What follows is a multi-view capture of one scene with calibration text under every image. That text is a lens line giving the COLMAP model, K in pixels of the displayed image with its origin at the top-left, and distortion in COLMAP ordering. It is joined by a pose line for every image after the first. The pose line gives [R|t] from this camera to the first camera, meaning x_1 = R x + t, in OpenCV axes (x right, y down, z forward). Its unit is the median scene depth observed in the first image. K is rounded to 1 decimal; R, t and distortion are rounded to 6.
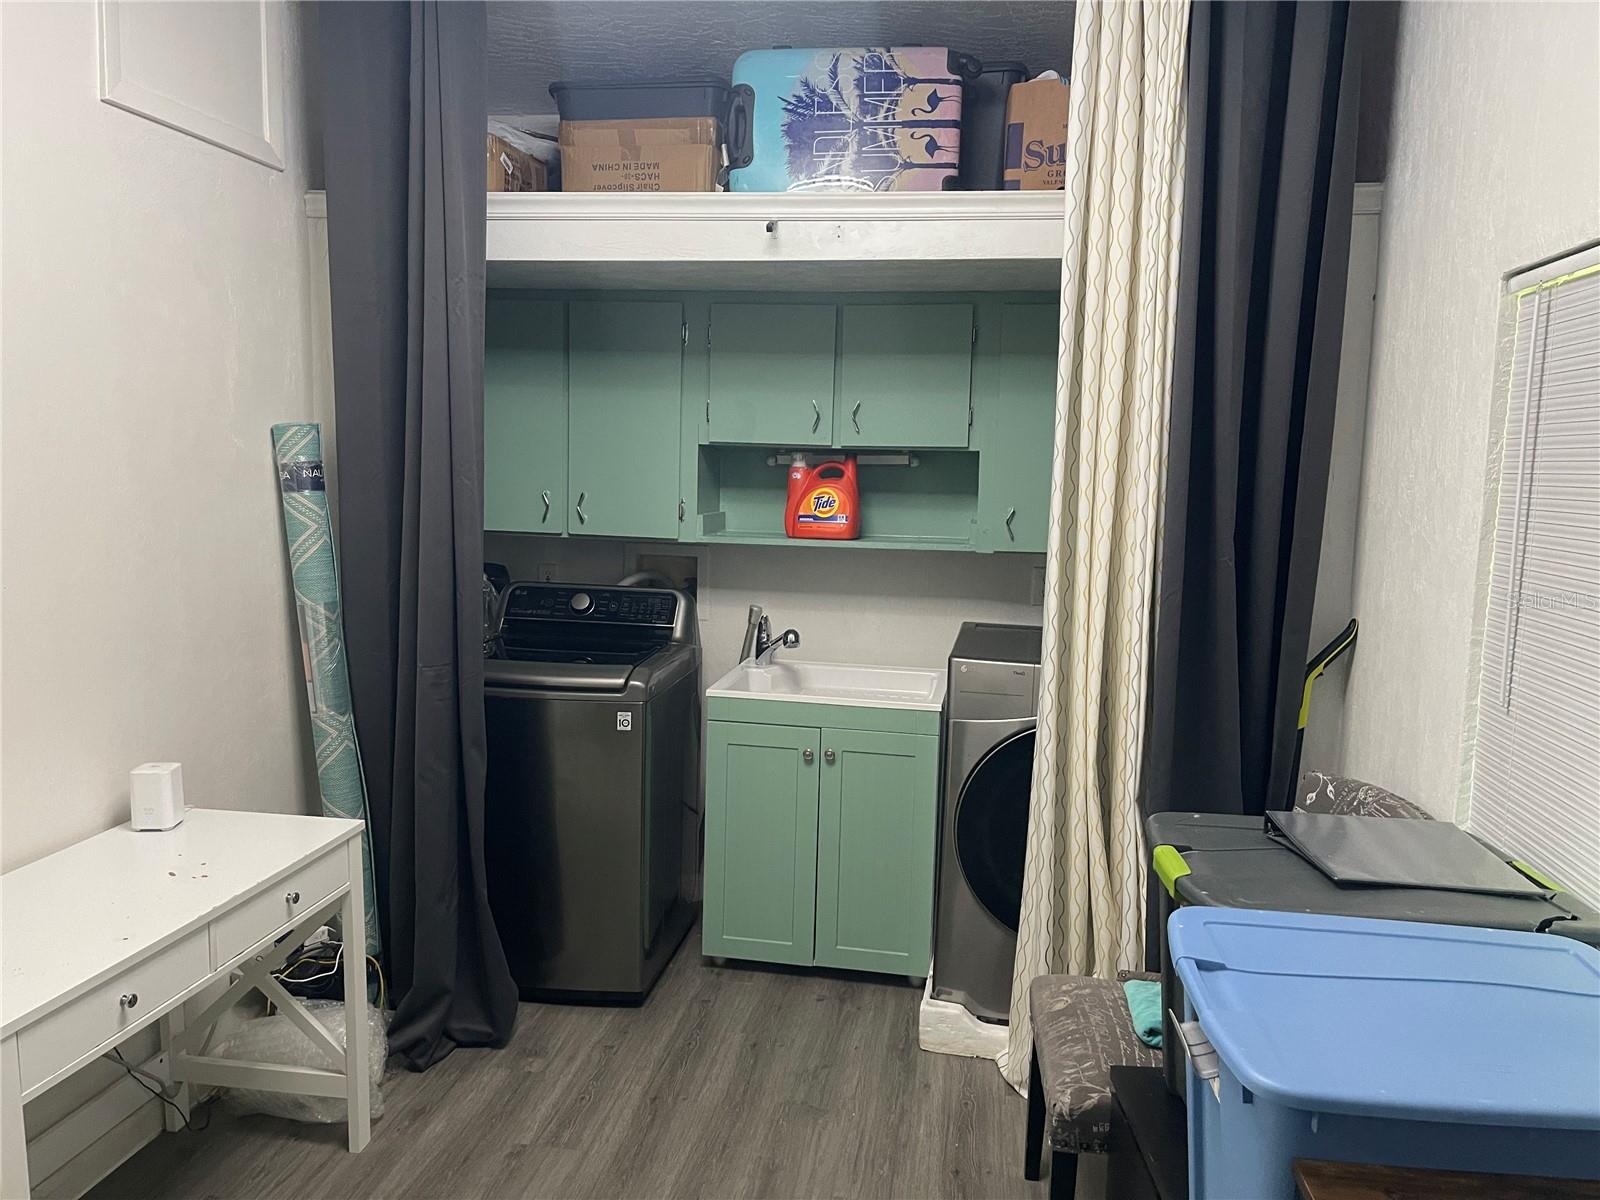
lens RADIAL K [[1204.3, 0, 802.7], [0, 1204.3, 604.5], [0, 0, 1]] dist [0.066364, -0.089930]
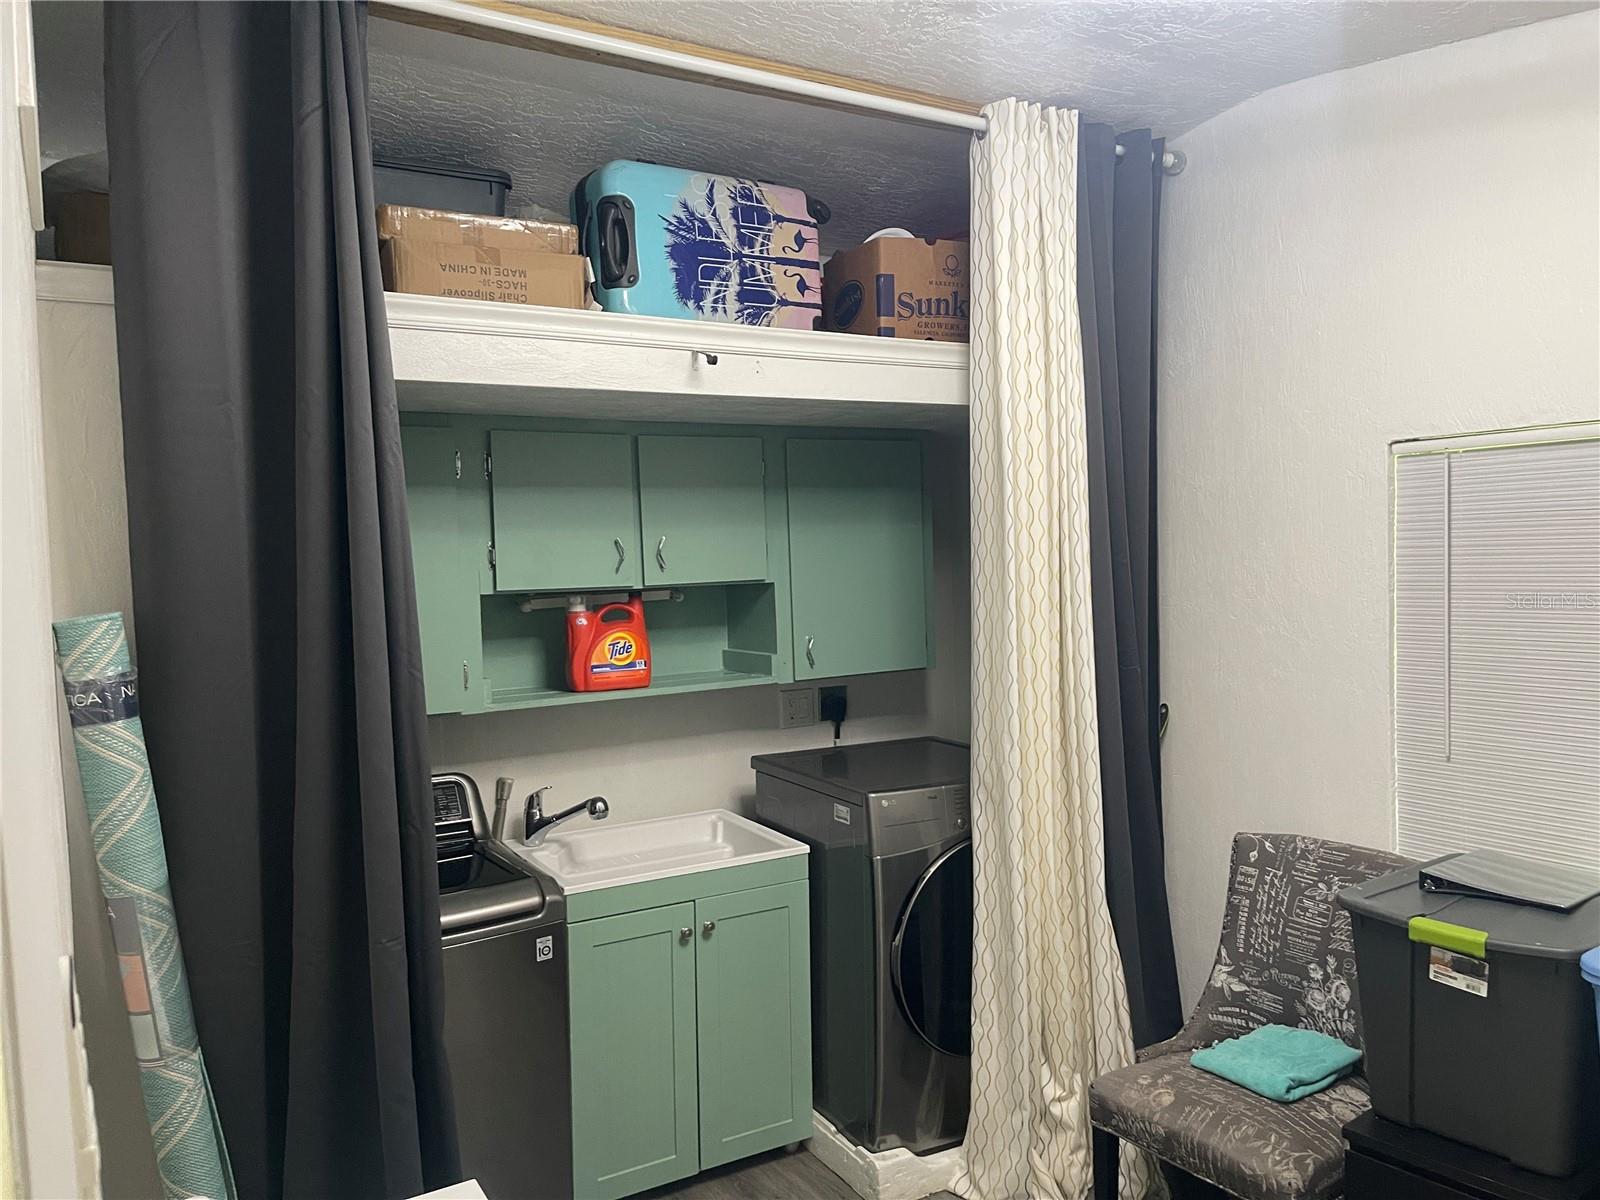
lens RADIAL K [[1204.3, 0, 808.9], [0, 1204.3, 606.9], [0, 0, 1]] dist [0.066364, -0.089930]
pose [[0.757720, -0.079354, 0.647737, -0.549263], [0.126213, 0.991658, -0.026156, -0.089714], [-0.640259, 0.101571, 0.761415, 0.268658]]
